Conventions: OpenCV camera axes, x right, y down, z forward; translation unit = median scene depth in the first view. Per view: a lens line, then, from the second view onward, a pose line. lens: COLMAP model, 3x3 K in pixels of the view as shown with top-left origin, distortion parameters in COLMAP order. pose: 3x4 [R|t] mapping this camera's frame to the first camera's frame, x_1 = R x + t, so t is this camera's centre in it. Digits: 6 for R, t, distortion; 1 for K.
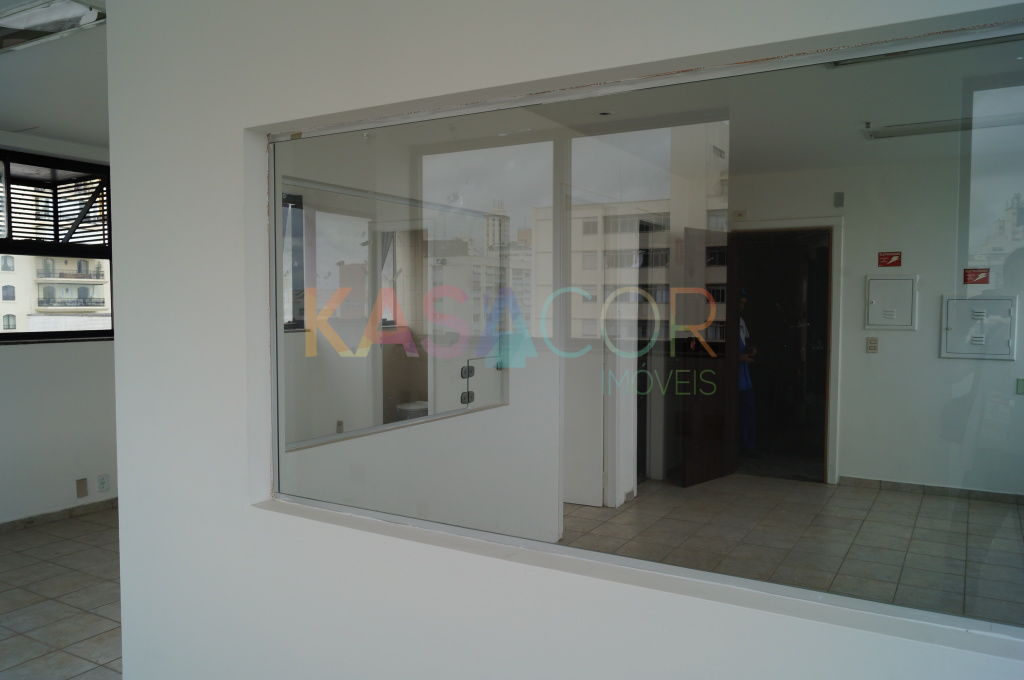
lens RADIAL K [[789.9, 0, 507.1], [0, 789.9, 345.4], [0, 0, 1]] dist [-0.006996, 0.015903]
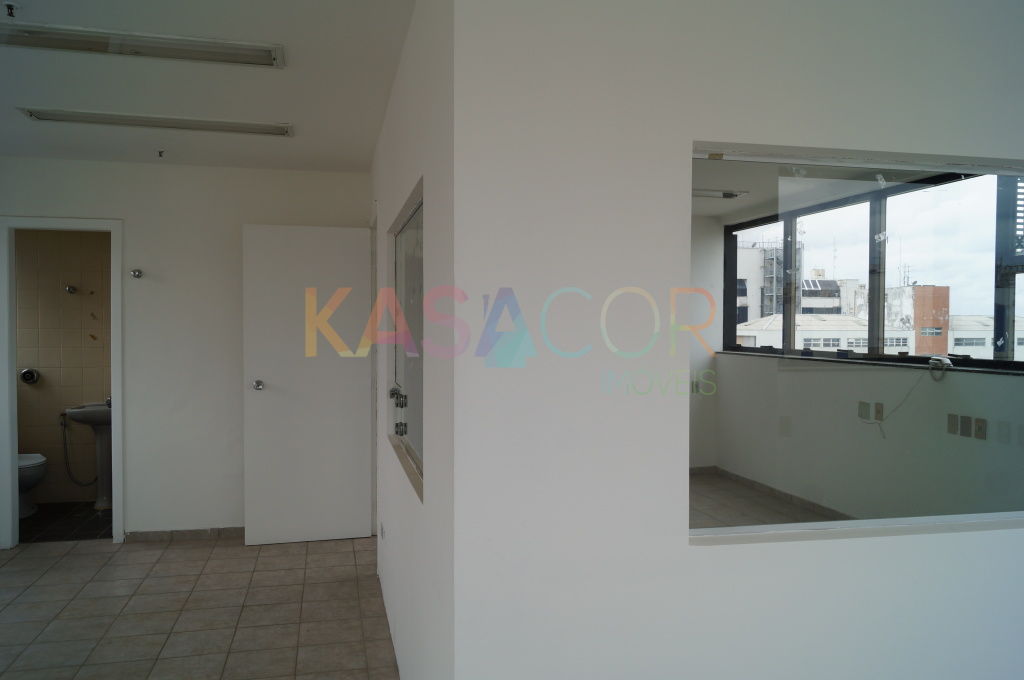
lens RADIAL K [[789.9, 0, 509.1], [0, 789.9, 345.1], [0, 0, 1]] dist [-0.006996, 0.015903]
pose [[0.719352, -0.016583, 0.694448, -0.434566], [0.035496, 0.999286, -0.012907, -0.010786], [-0.693739, 0.033935, 0.719427, 0.184544]]
